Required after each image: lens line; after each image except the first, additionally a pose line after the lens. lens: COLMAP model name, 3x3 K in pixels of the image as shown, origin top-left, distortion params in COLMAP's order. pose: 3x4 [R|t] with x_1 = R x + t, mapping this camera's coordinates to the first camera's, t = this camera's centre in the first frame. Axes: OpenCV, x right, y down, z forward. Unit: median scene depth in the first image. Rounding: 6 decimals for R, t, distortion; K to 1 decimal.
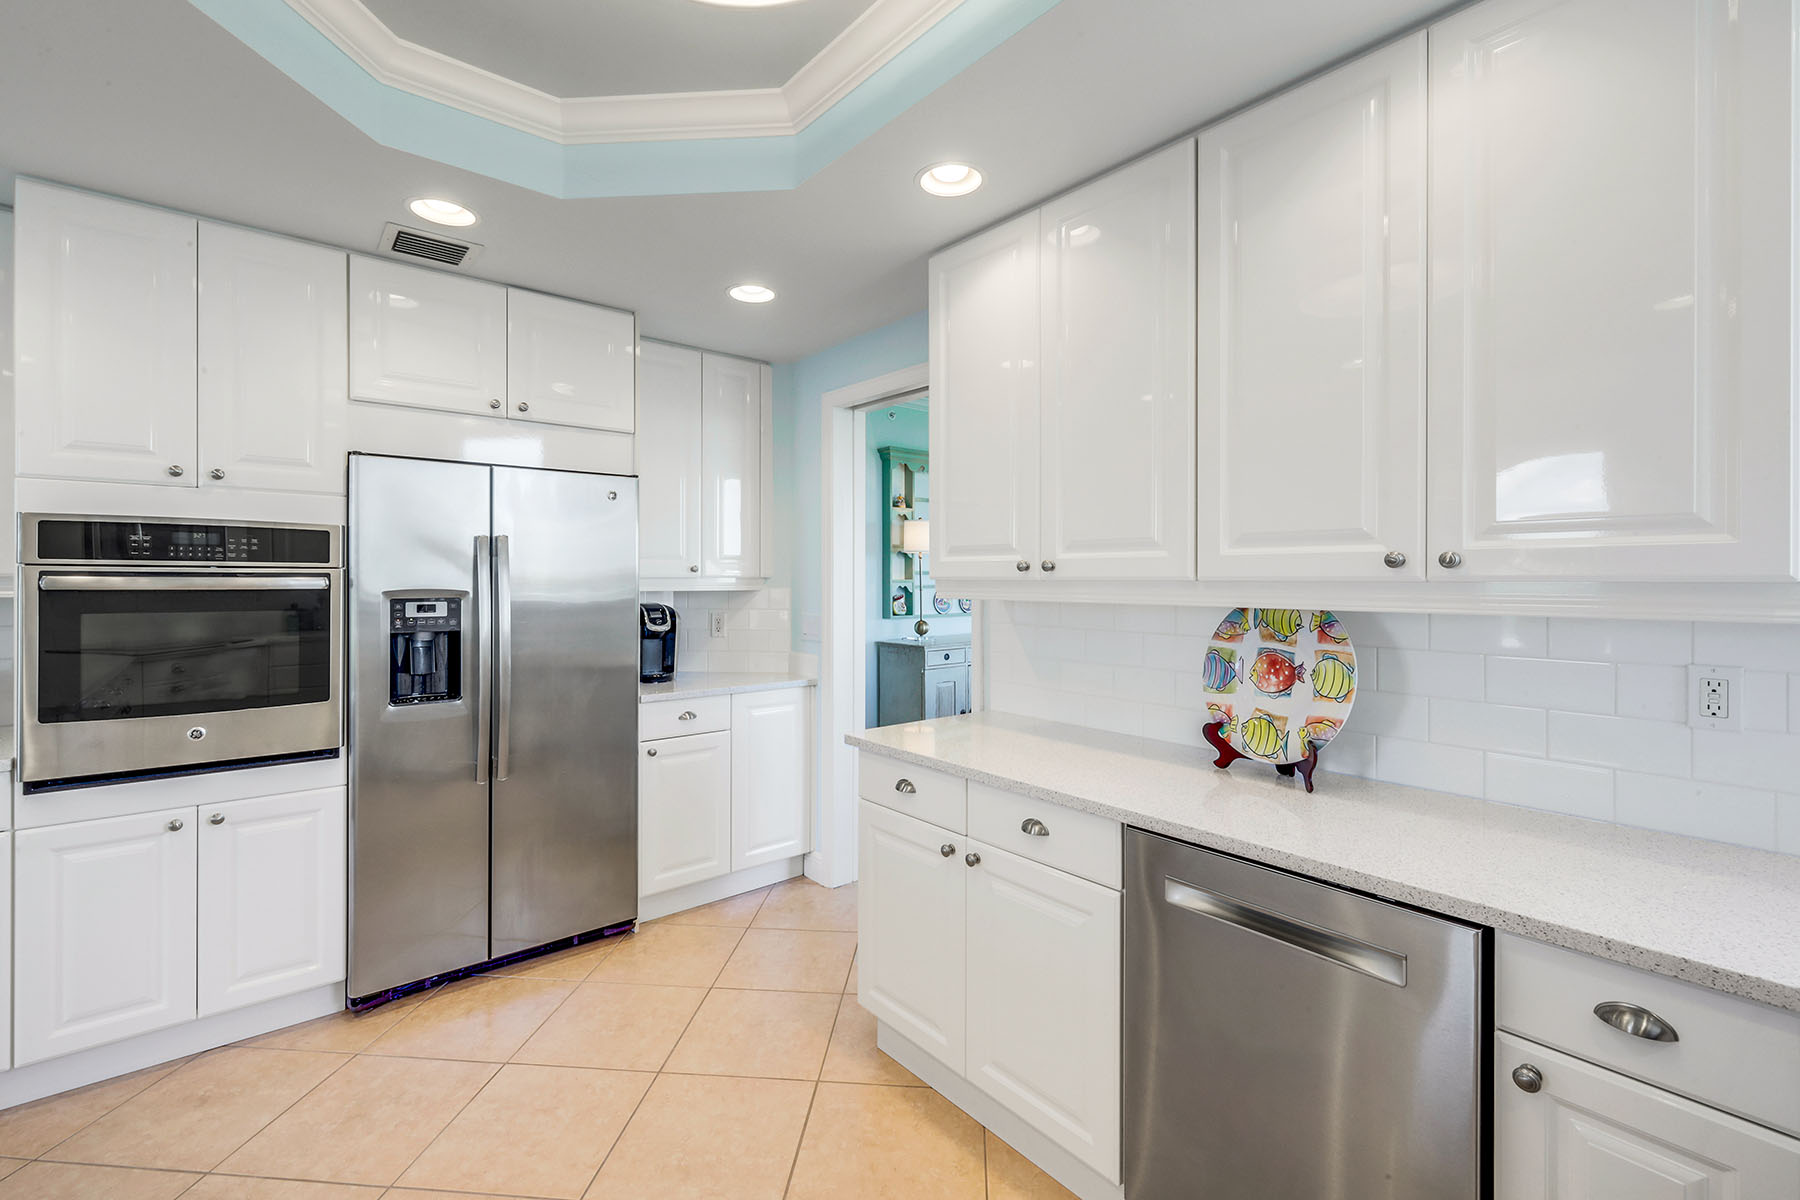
lens RADIAL K [[763.4, 0, 867.4], [0, 763.4, 581.5], [0, 0, 1]] dist [-0.001862, -0.000204]
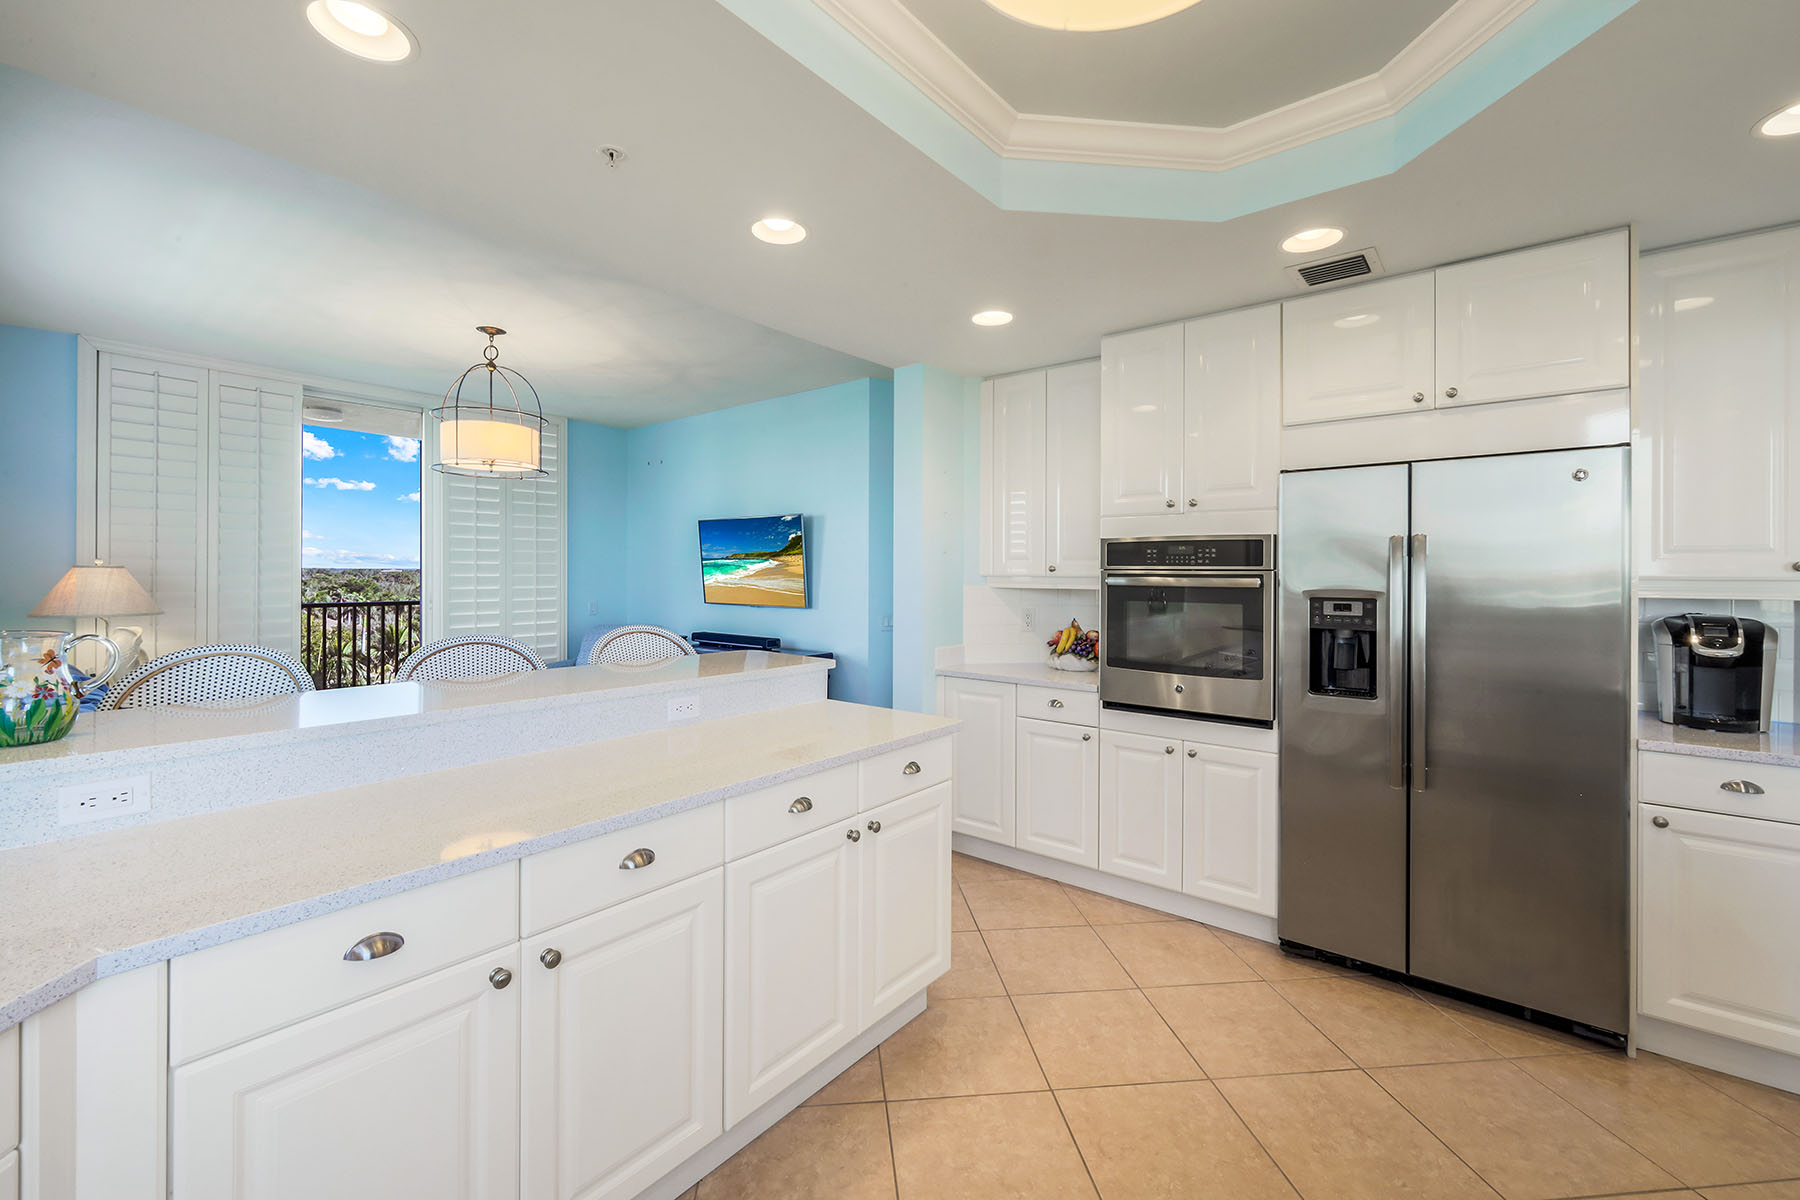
lens RADIAL K [[735.9, 0, 930.4], [0, 735.9, 580.3], [0, 0, 1]] dist [-0.000865, 0.000048]
pose [[0.225969, 0.004754, -0.974123, 0.296448], [-0.008850, 0.999957, 0.002827, -0.000349], [0.974094, 0.007983, 0.226001, 0.211888]]
